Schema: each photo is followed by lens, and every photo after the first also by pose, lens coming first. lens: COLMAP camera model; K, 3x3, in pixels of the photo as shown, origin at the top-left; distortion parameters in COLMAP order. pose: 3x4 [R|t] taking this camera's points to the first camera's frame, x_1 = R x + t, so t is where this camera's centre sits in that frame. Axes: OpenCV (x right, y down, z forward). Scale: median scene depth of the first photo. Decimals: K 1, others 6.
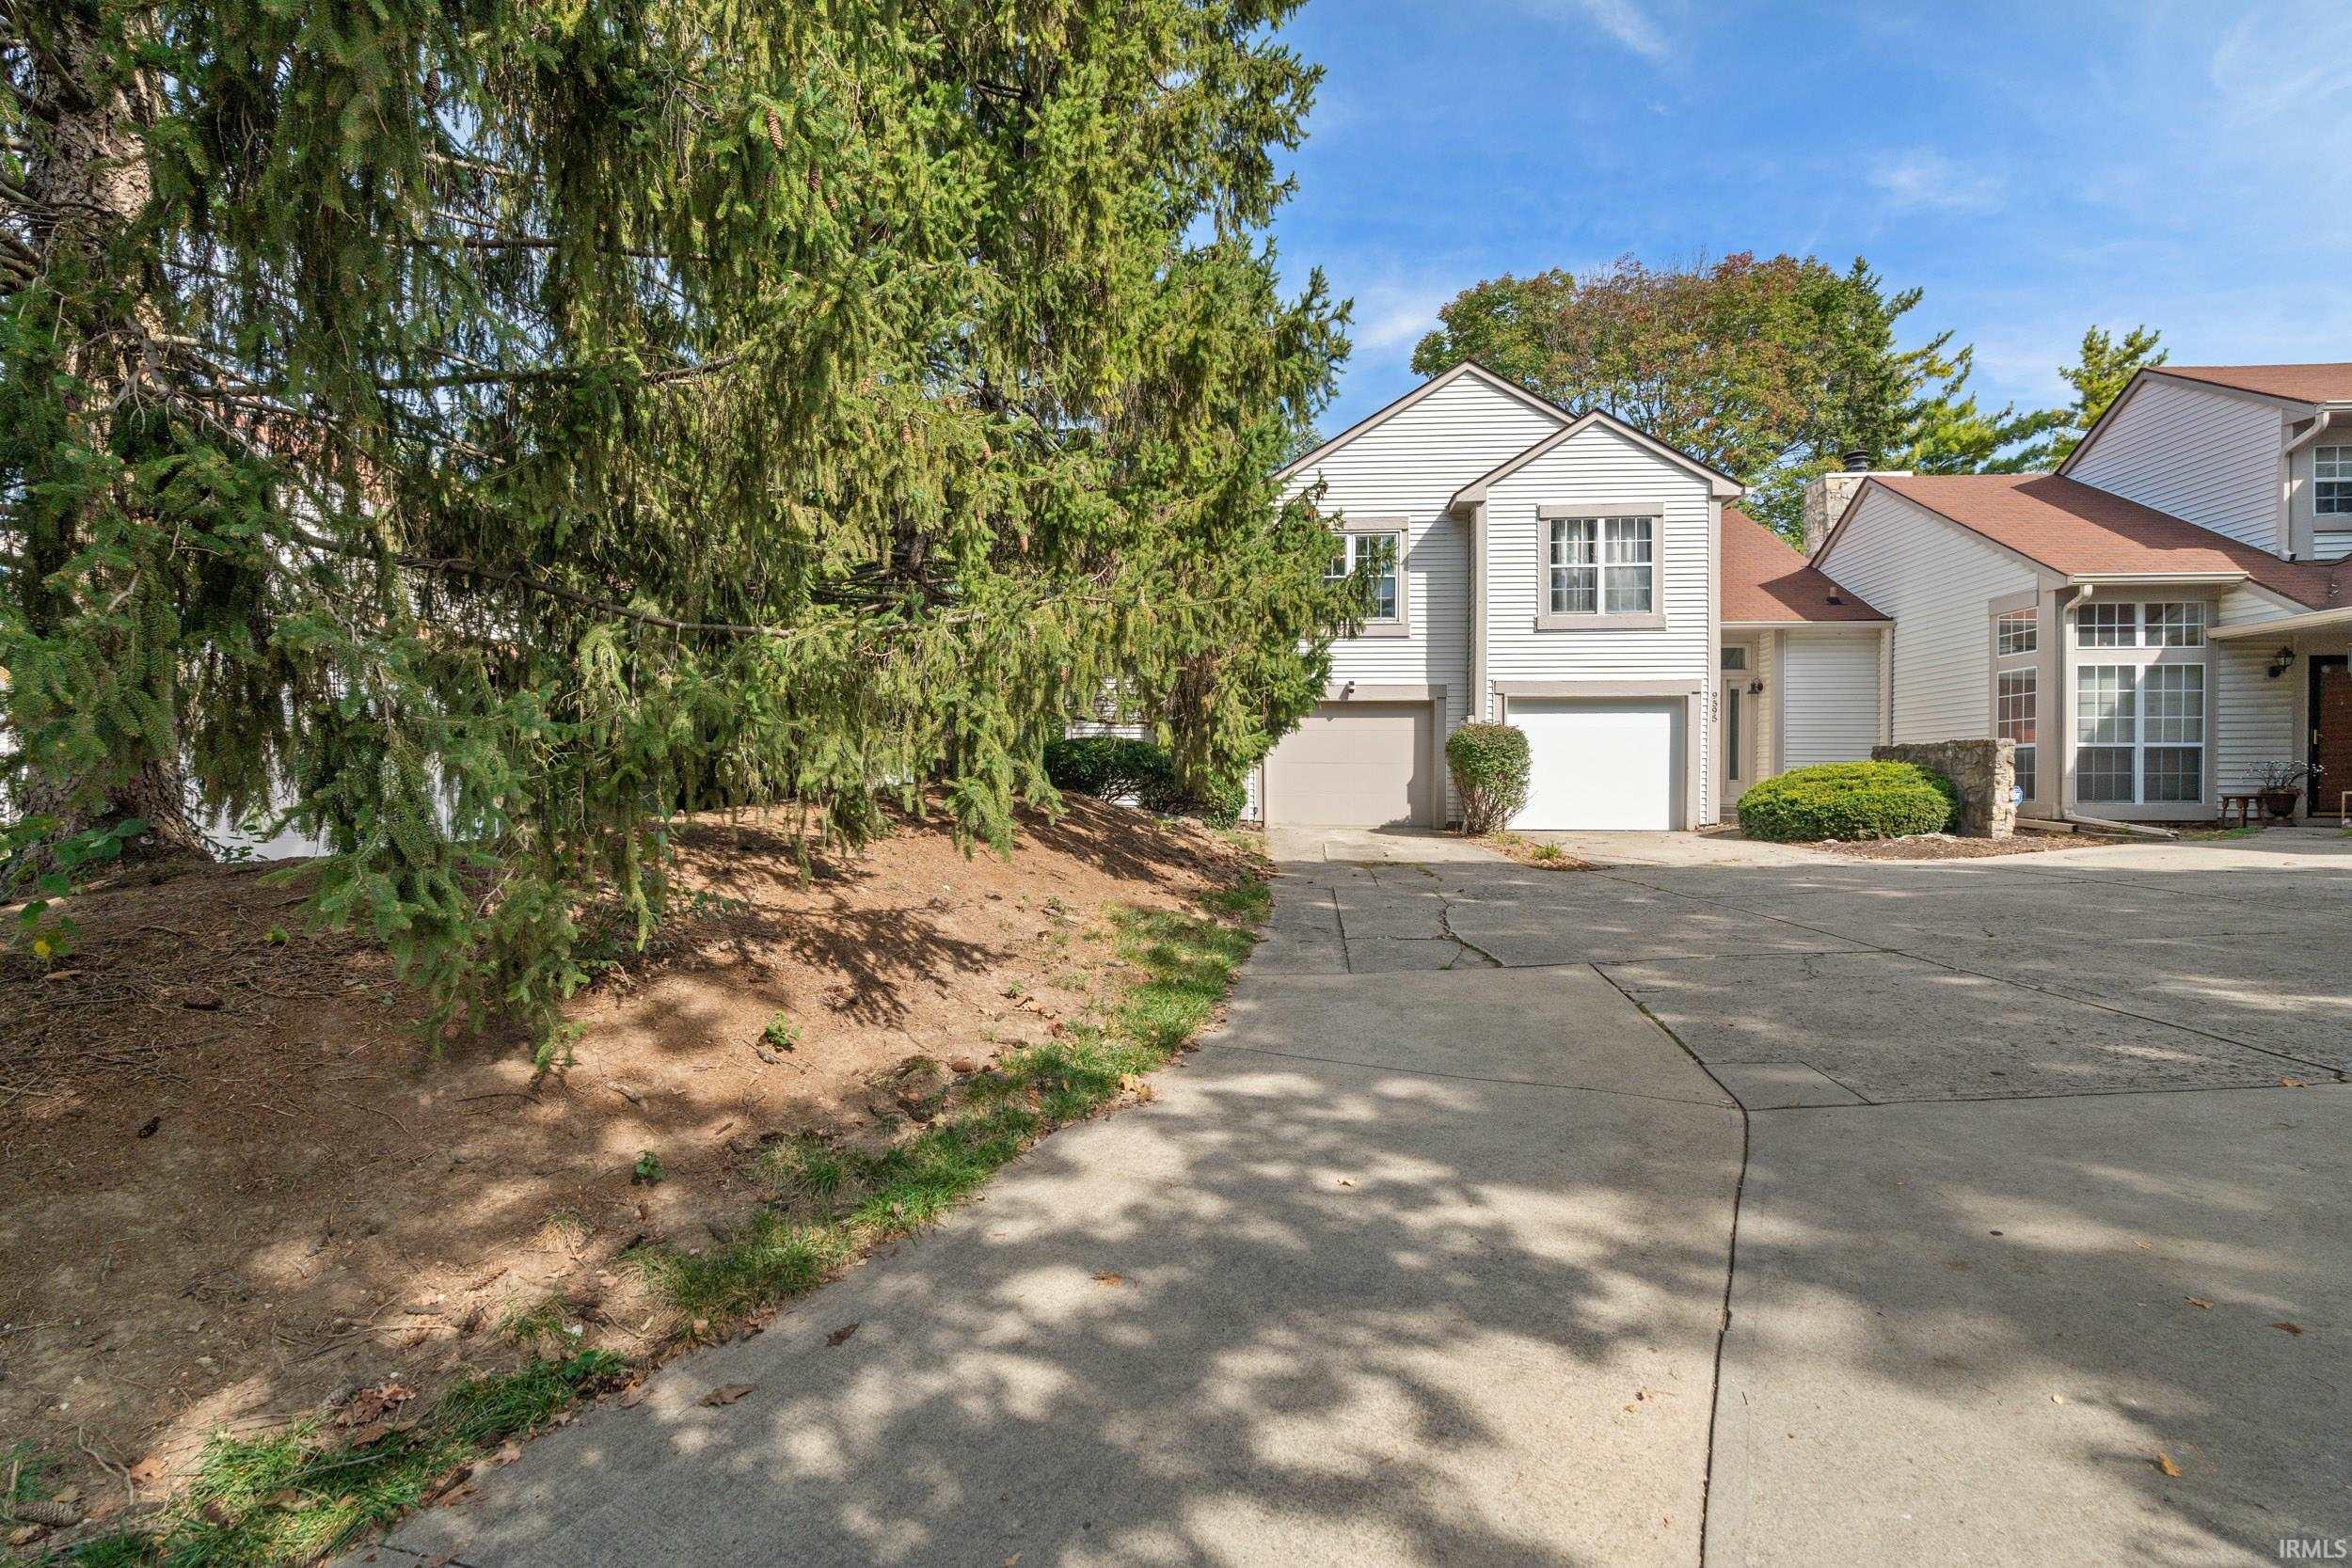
lens RADIAL K [[1040.2, 0, 1186.7], [0, 1040.2, 800.4], [0, 0, 1]] dist [0.001061, 0.000305]
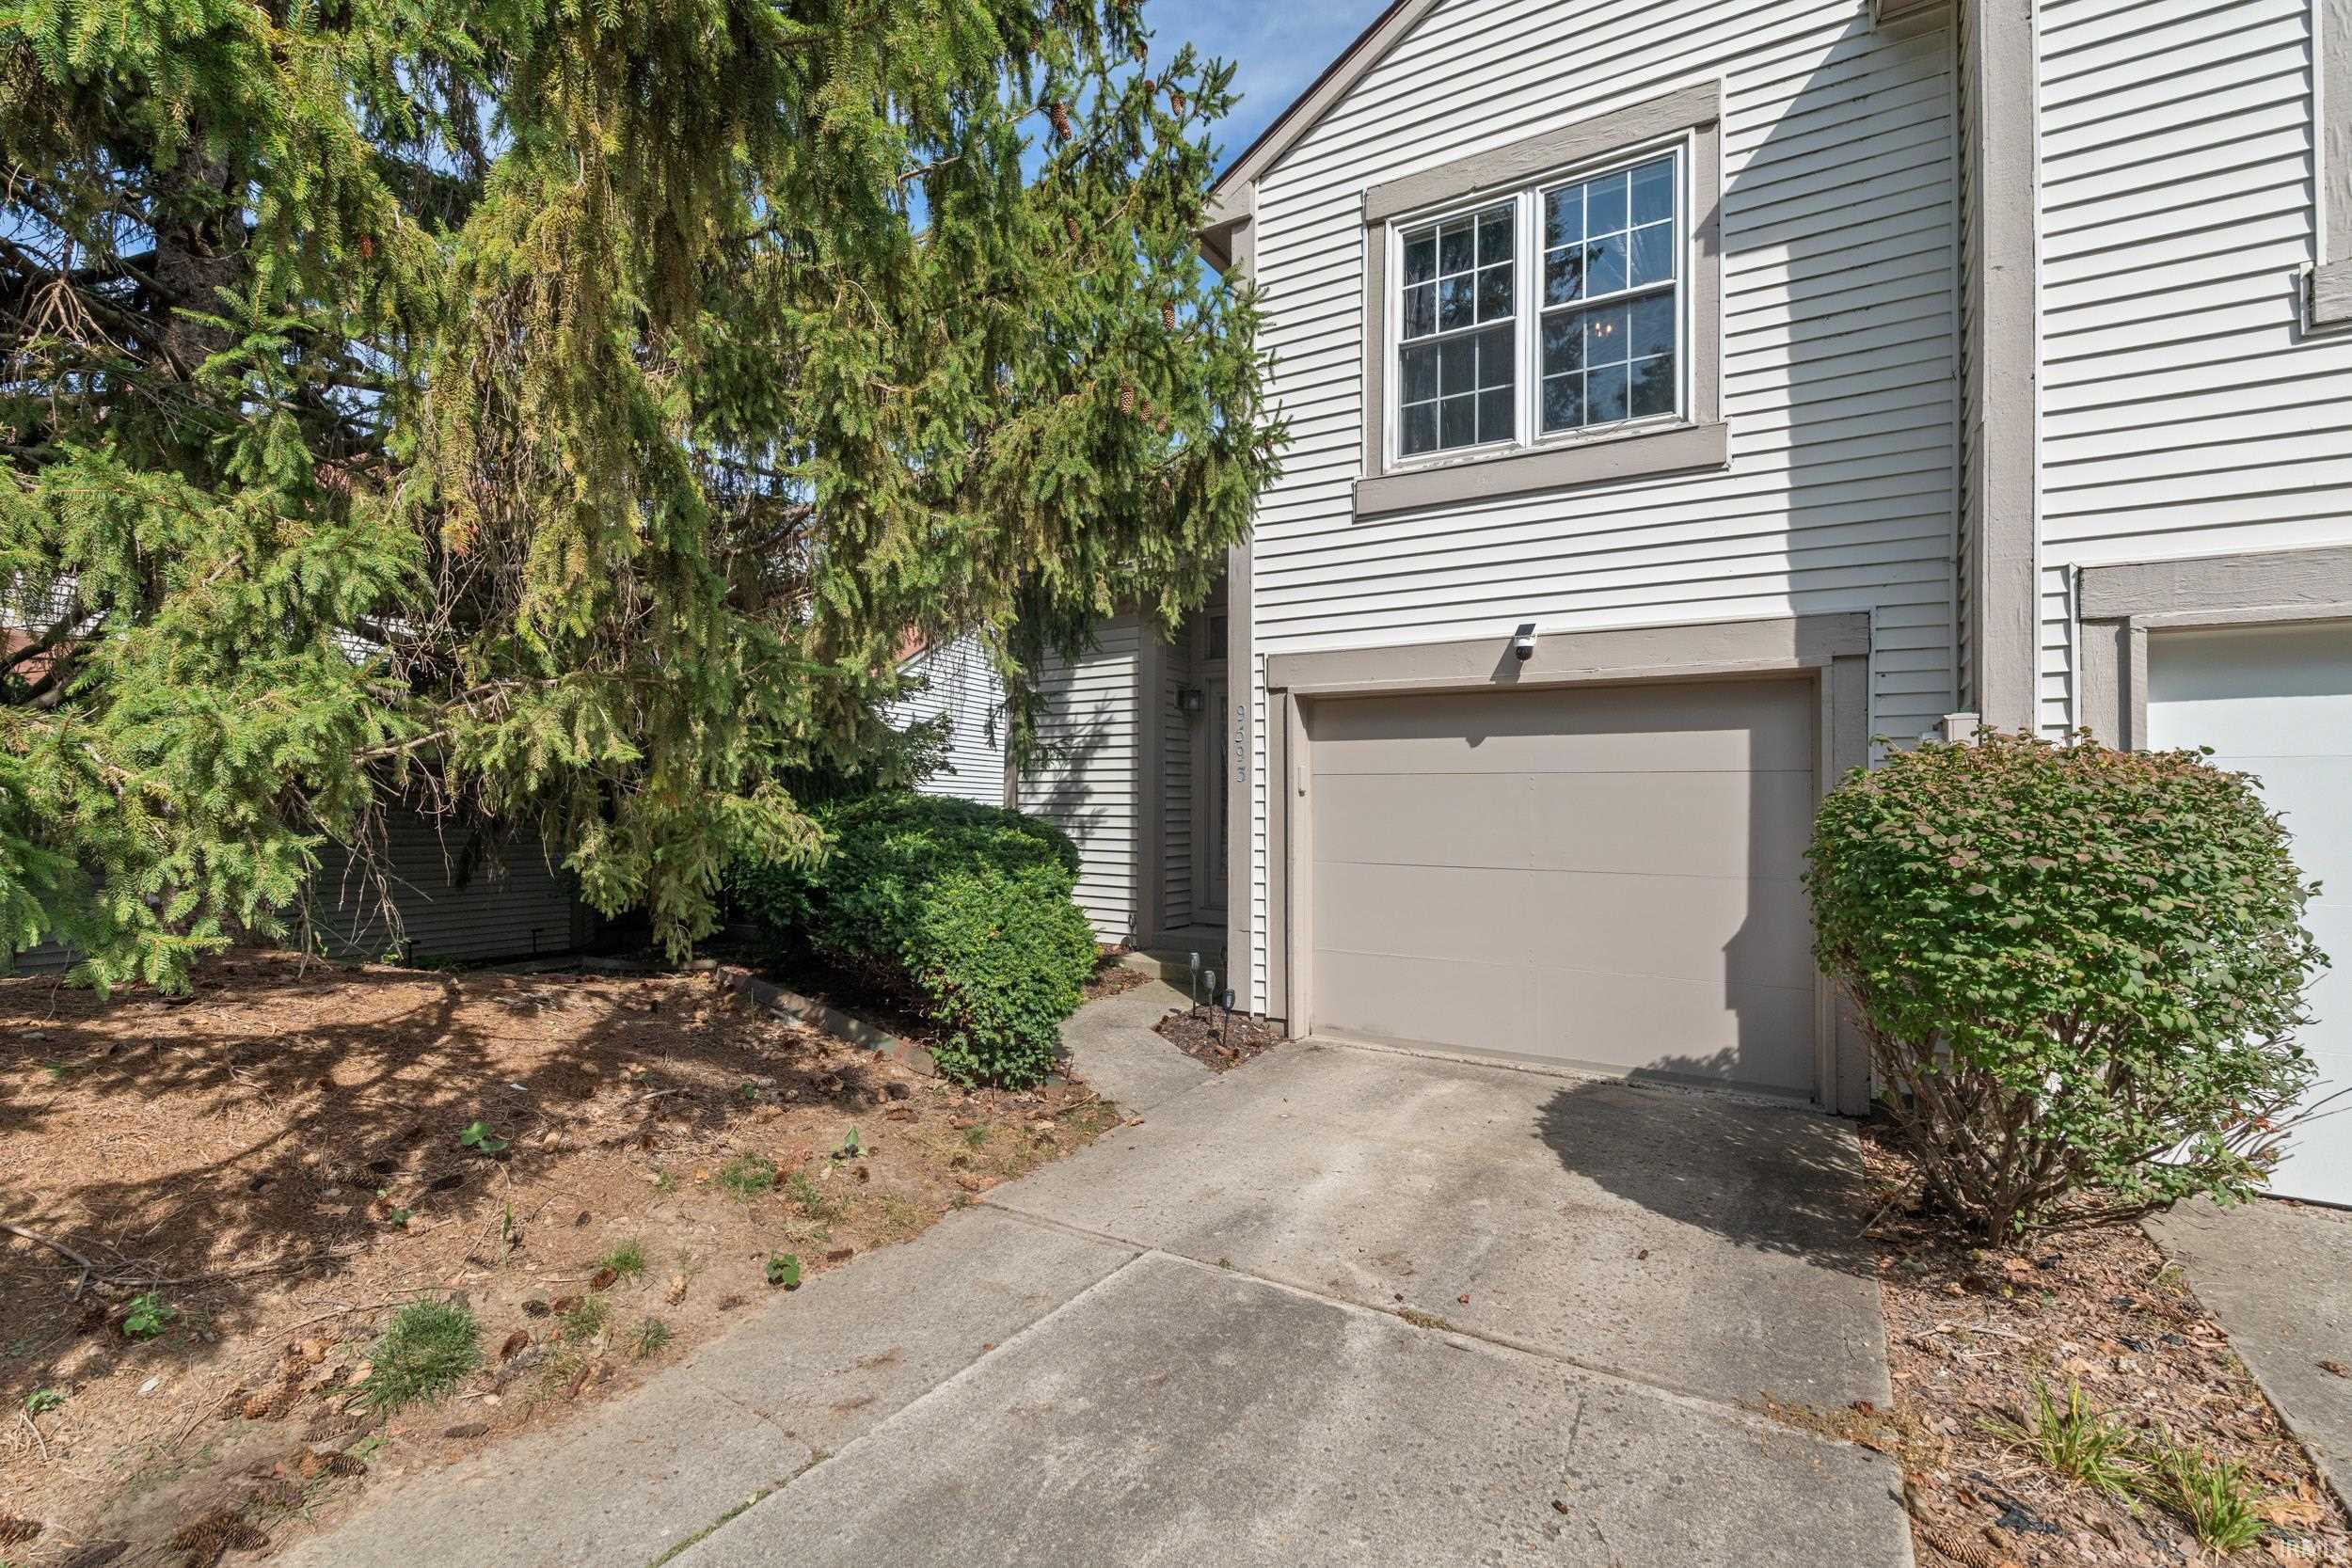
lens RADIAL K [[1040.2, 0, 1170.7], [0, 1040.2, 793.9], [0, 0, 1]] dist [0.001061, 0.000305]
pose [[0.888301, -0.002644, -0.459253, 0.218895], [-0.015943, 0.999203, -0.036590, -0.048740], [0.458984, 0.039824, 0.887551, 0.686295]]
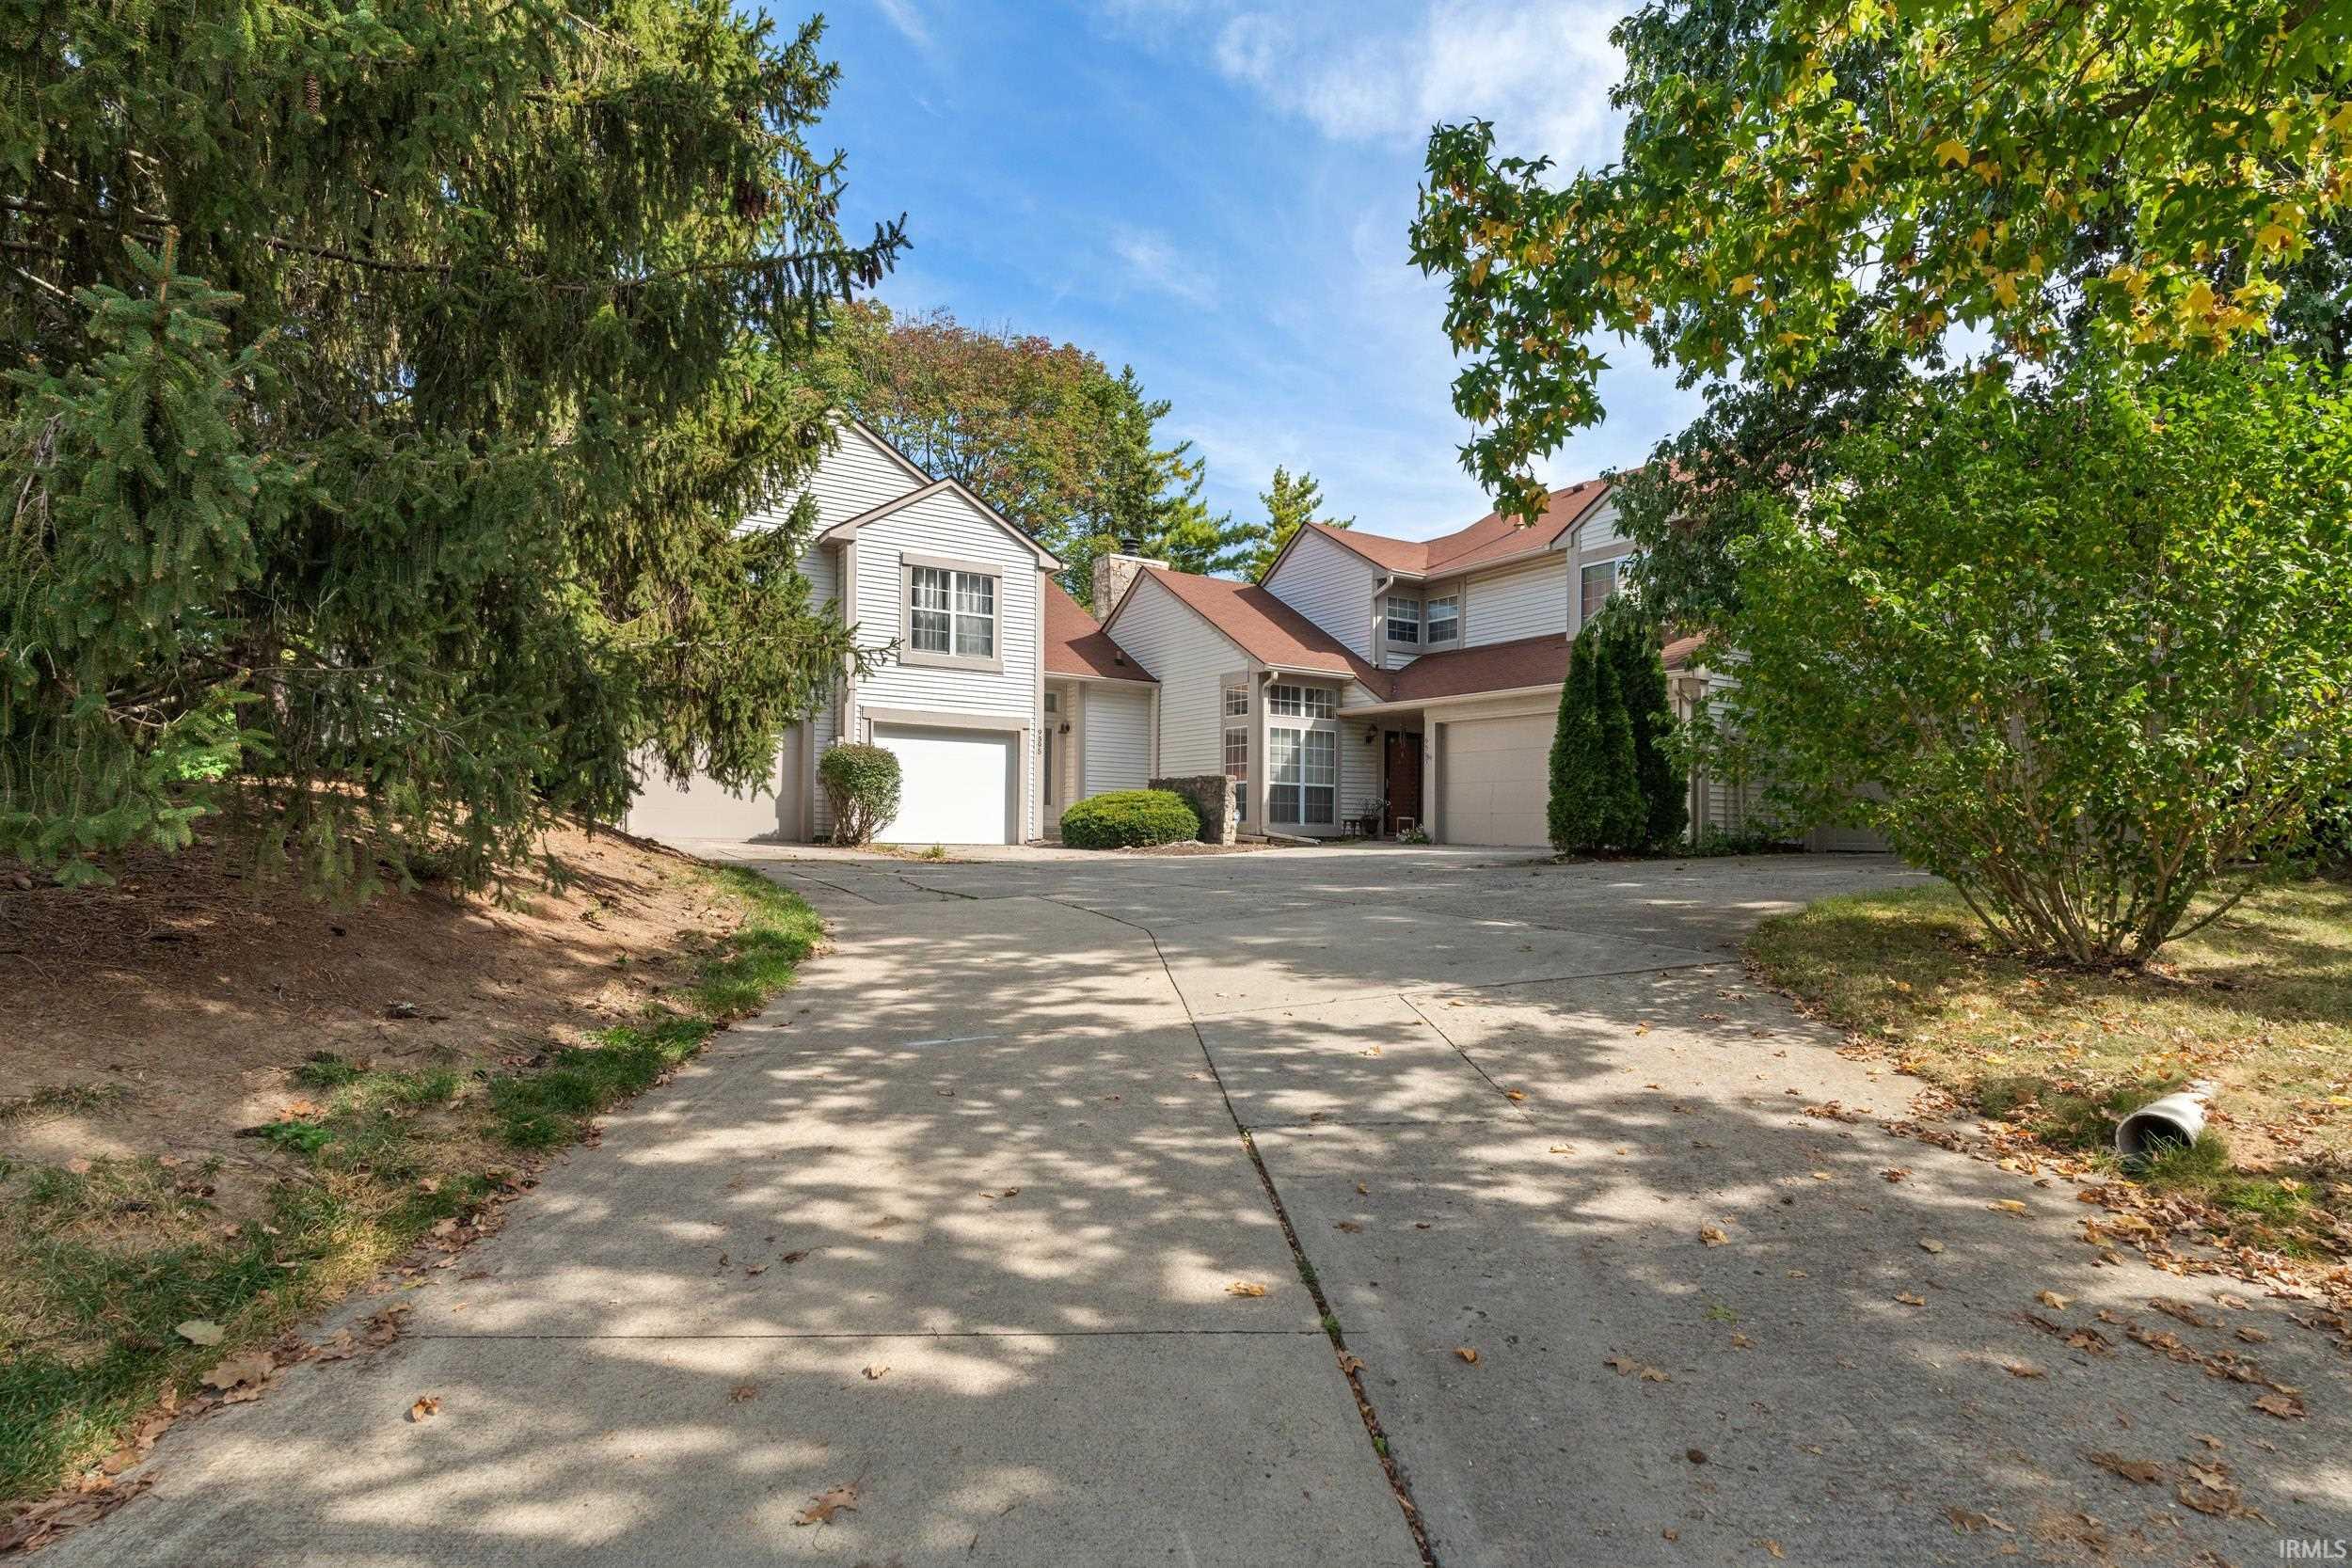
lens RADIAL K [[1285.6, 0, 1175.1], [0, 1285.6, 782.1], [0, 0, 1]] dist [-0.001466, -0.000168]
pose [[0.805297, 0.040864, 0.591462, -0.230699], [-0.008051, 0.998284, -0.058009, 0.039274], [-0.592817, 0.041952, 0.804244, -0.269394]]
